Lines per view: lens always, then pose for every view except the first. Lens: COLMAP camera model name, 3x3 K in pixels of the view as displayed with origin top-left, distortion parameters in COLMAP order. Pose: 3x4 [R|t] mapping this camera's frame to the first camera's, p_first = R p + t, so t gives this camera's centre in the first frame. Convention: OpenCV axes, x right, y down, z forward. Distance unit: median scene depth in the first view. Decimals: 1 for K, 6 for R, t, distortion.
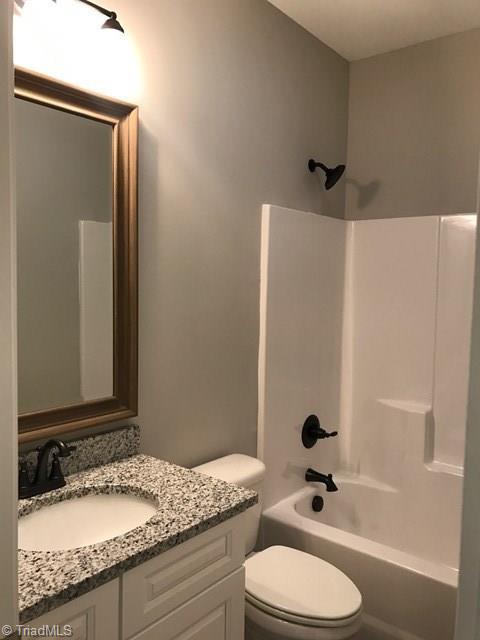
lens RADIAL K [[525.4, 0, 243.2], [0, 525.4, 320.6], [0, 0, 1]] dist [0.028094, -0.032817]
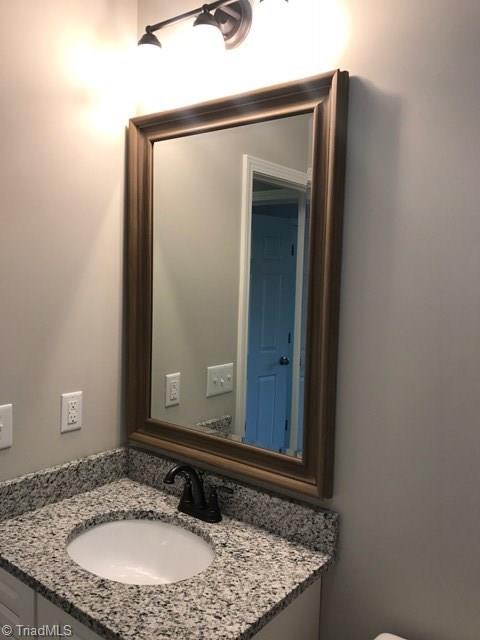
lens RADIAL K [[525.4, 0, 242.5], [0, 525.4, 319.4], [0, 0, 1]] dist [0.028094, -0.032817]
pose [[0.030794, 0.058036, -0.997839, 0.595746], [-0.106590, 0.992811, 0.054455, -0.109357], [0.993826, 0.104683, 0.036759, 0.996620]]
